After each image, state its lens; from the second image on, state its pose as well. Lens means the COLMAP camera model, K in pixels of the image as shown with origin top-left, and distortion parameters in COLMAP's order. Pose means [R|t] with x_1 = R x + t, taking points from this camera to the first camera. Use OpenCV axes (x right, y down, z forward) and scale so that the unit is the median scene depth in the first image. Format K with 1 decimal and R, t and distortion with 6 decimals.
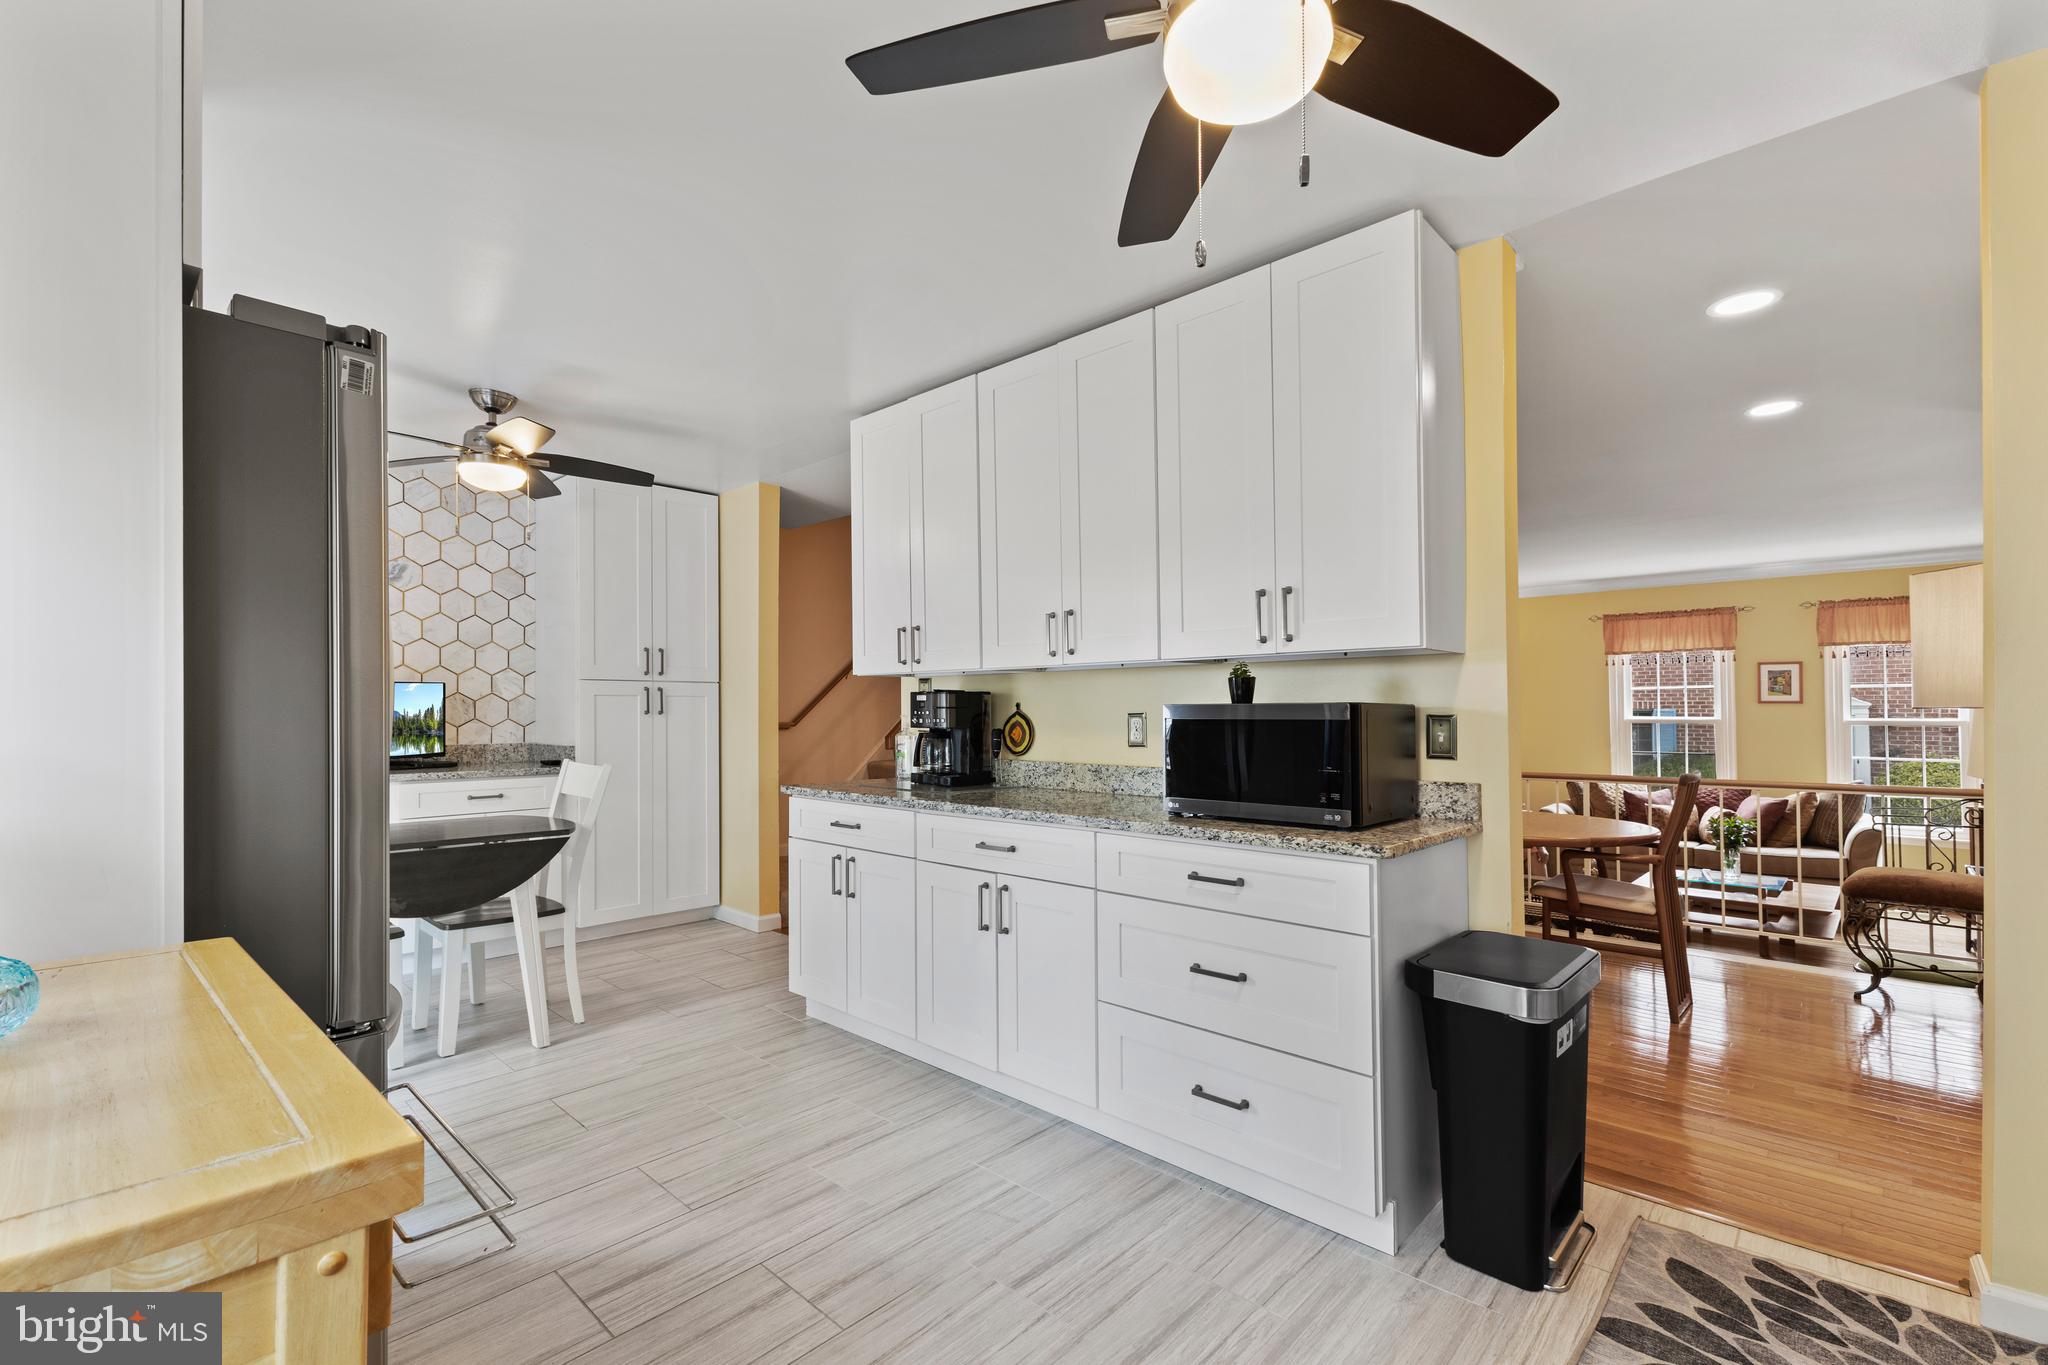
lens RADIAL K [[886.4, 0, 1022.9], [0, 886.4, 688.1], [0, 0, 1]] dist [0.013080, -0.003197]
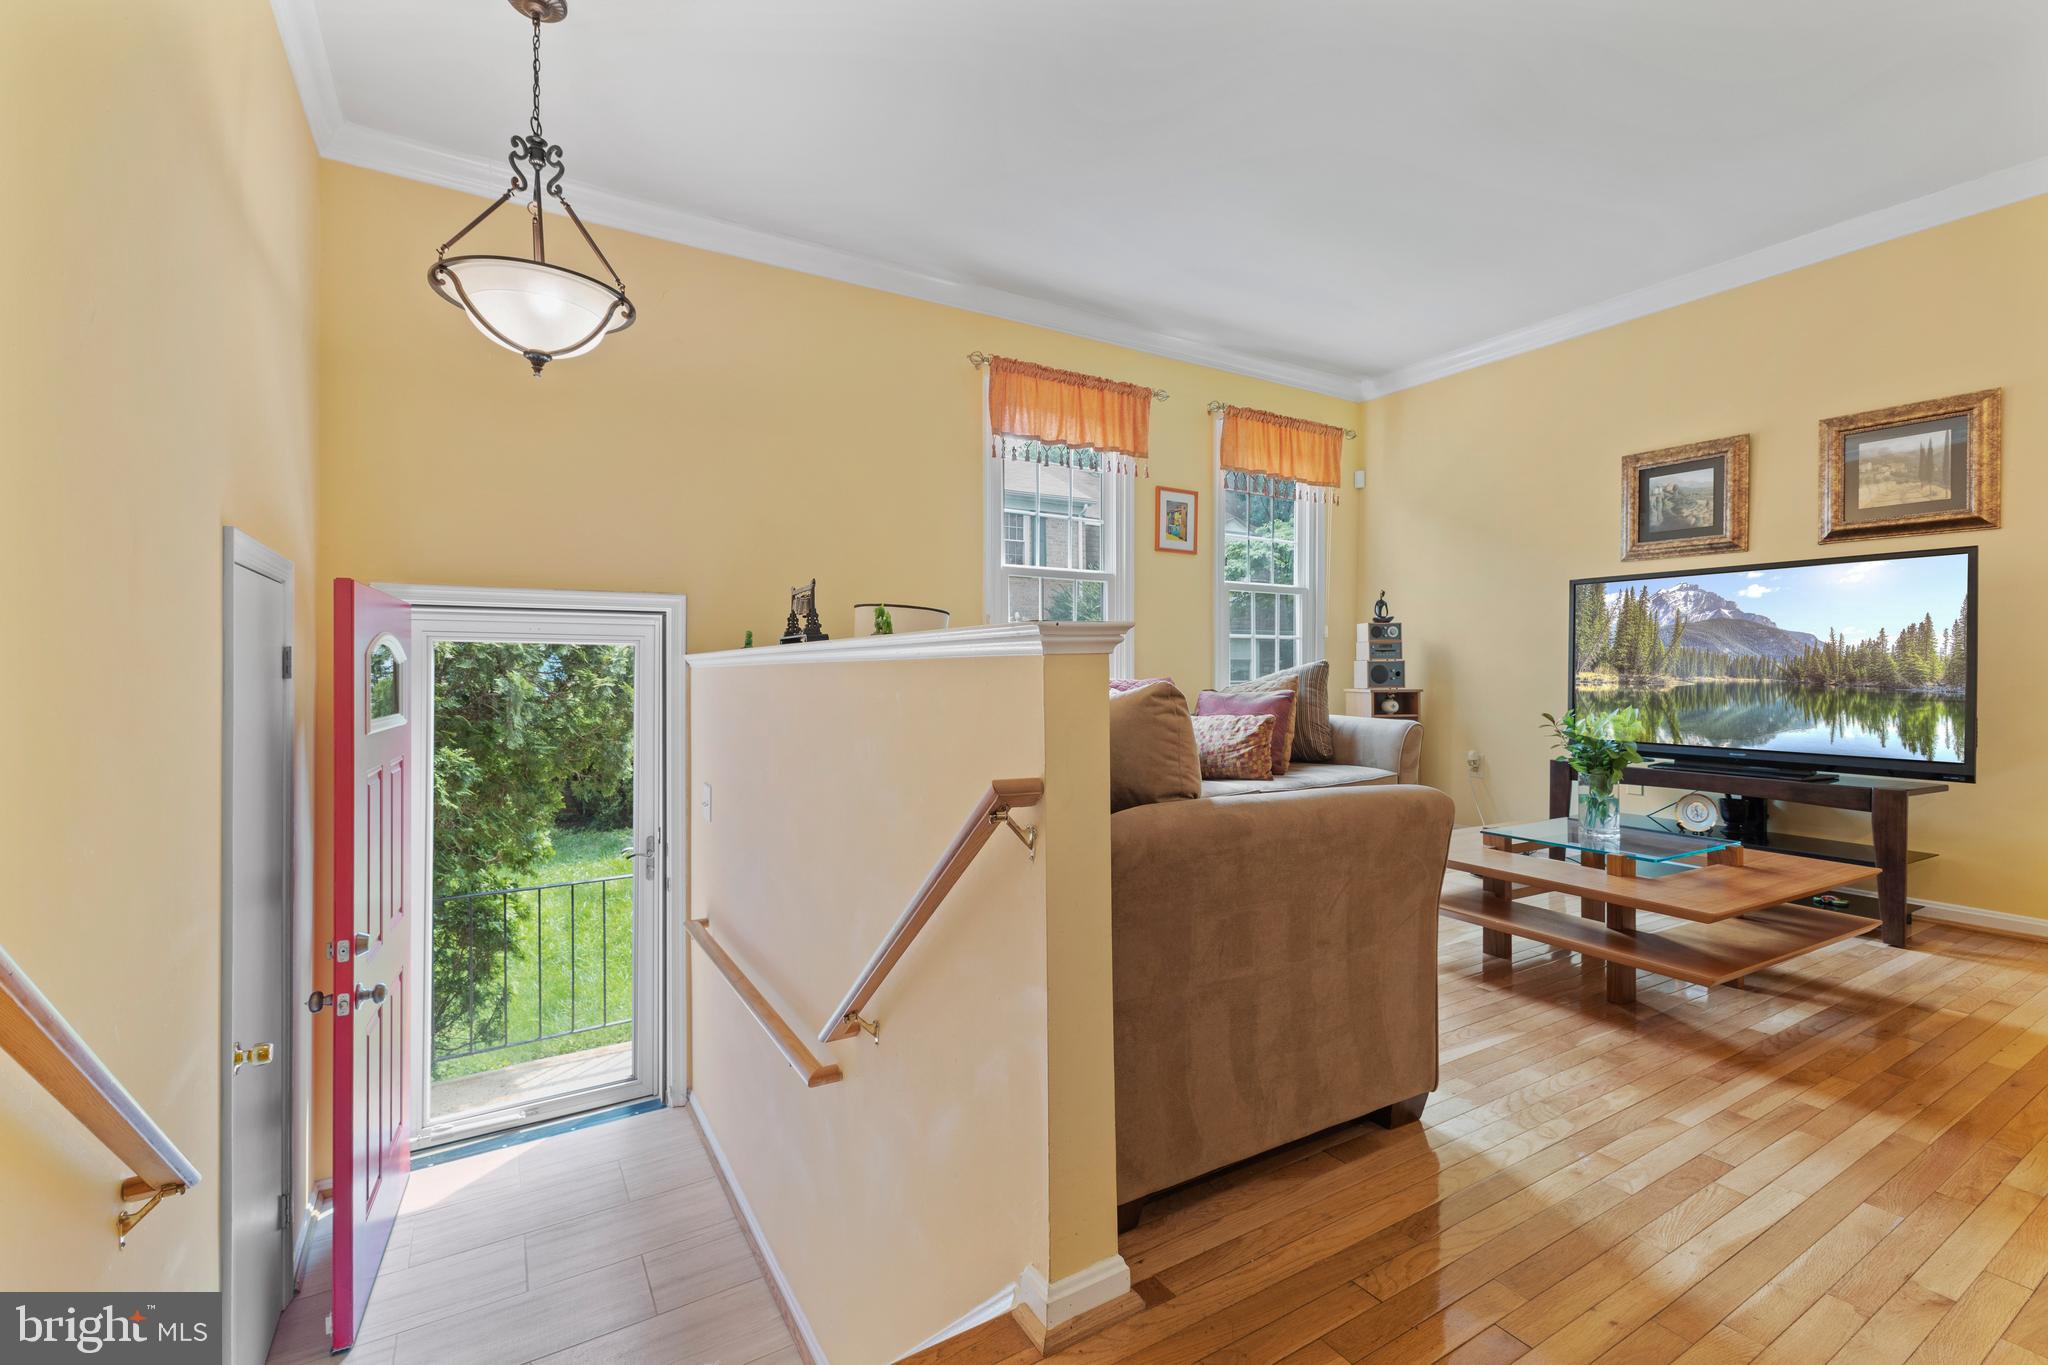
lens RADIAL K [[886.4, 0, 1027.7], [0, 886.4, 664.0], [0, 0, 1]] dist [0.013080, -0.003197]
pose [[0.268672, 0.005079, 0.963218, 0.209543], [-0.026089, 0.999658, 0.002006, 0.107107], [-0.962878, -0.025669, 0.268713, 0.995743]]
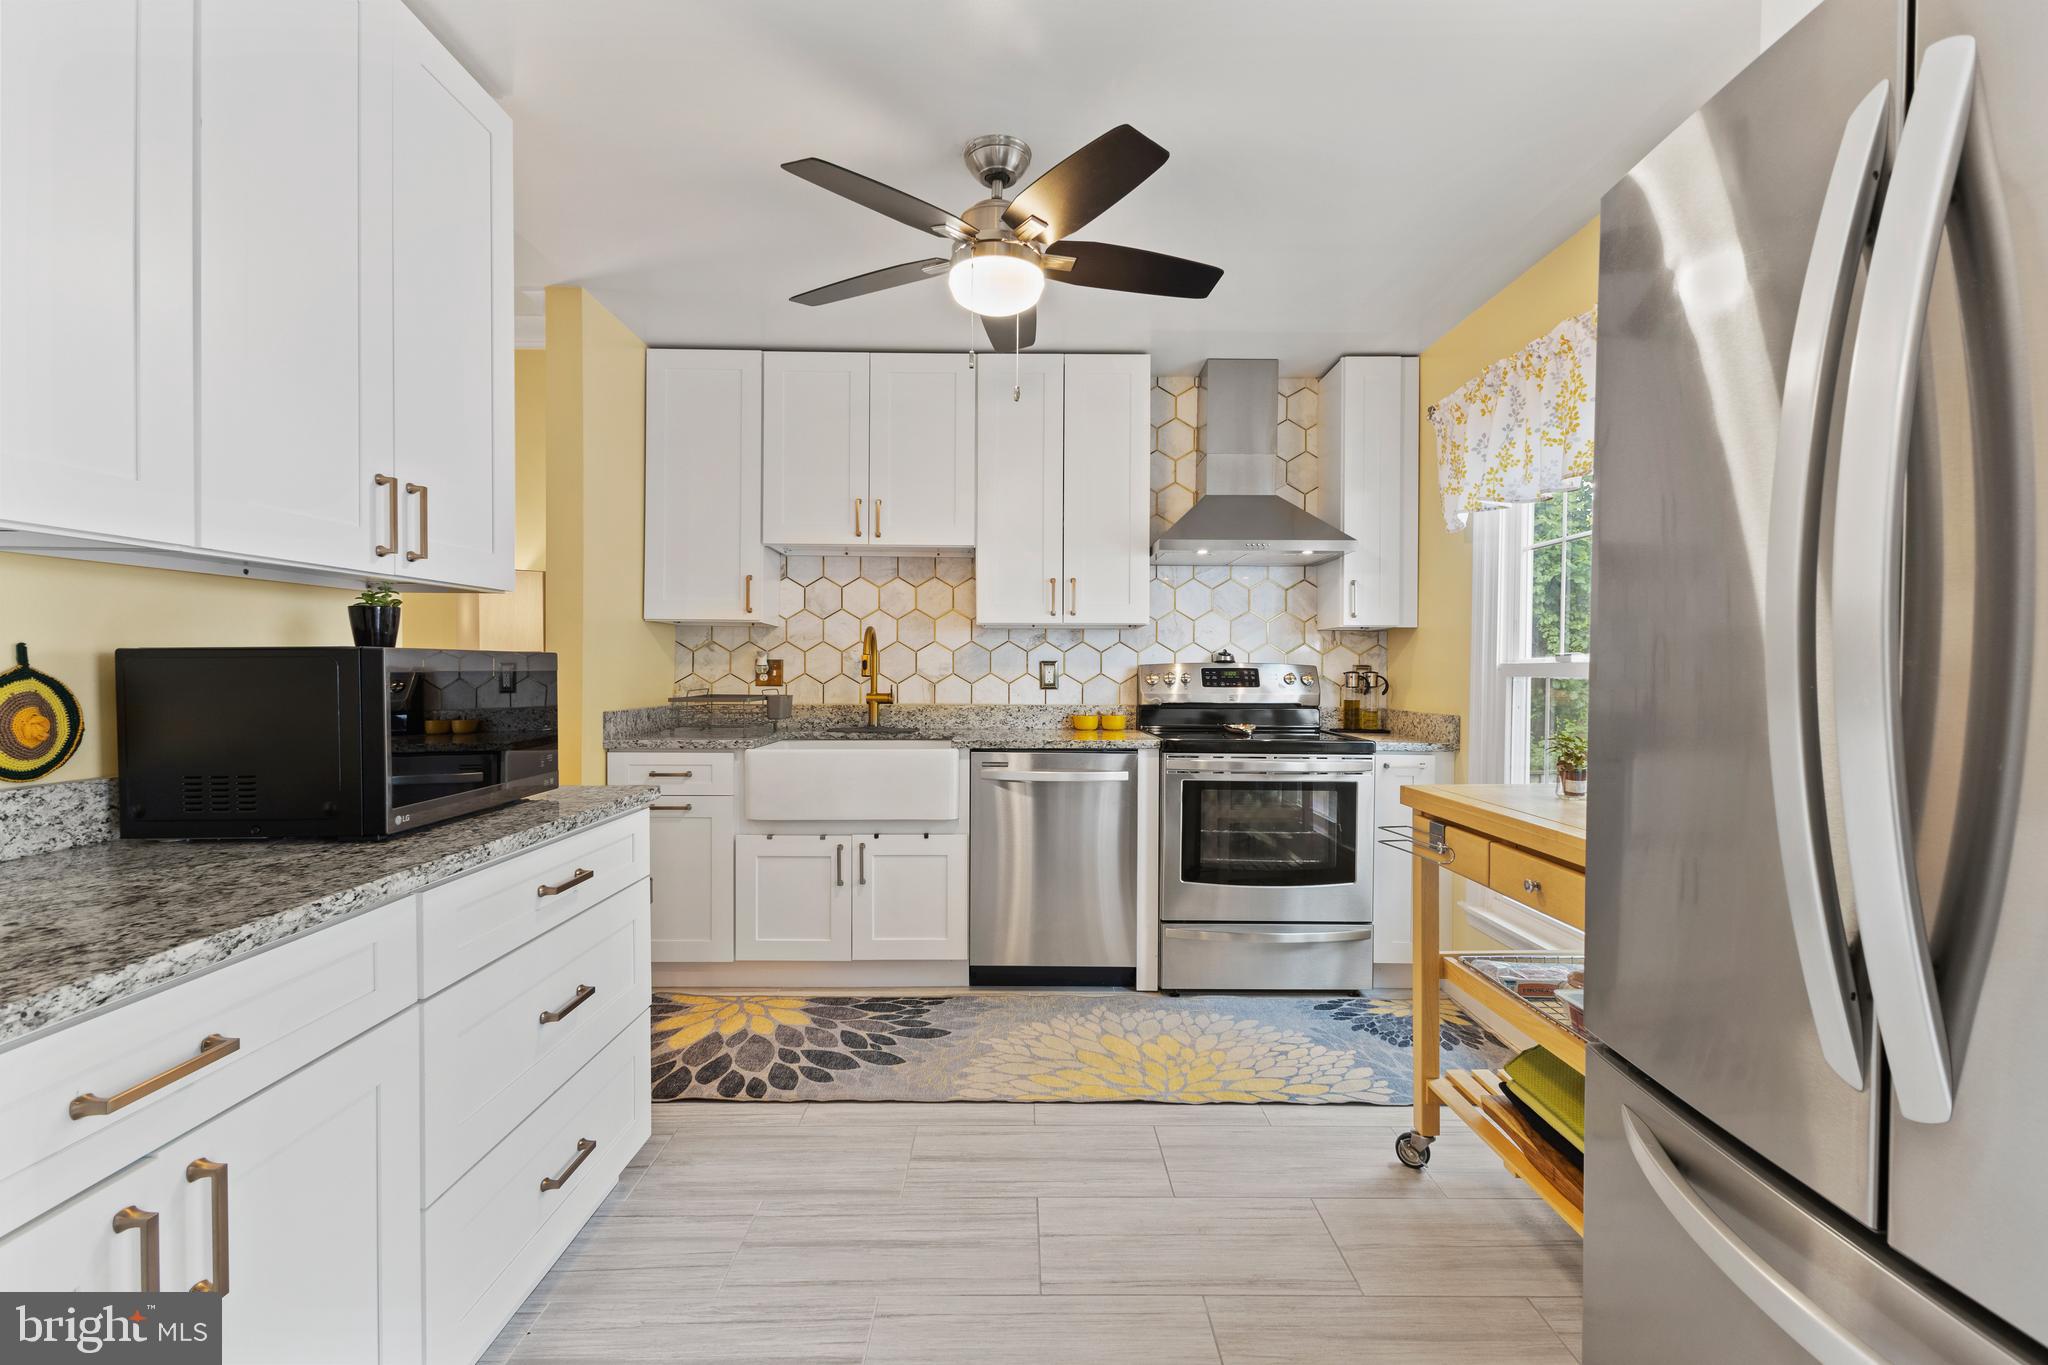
lens RADIAL K [[886.4, 0, 1023.5], [0, 886.4, 684.2], [0, 0, 1]] dist [0.013080, -0.003197]
pose [[-0.688830, -0.014237, 0.724783, -0.179457], [-0.017968, 0.999835, 0.002562, 0.011084], [-0.724700, -0.011258, -0.688973, 0.373695]]
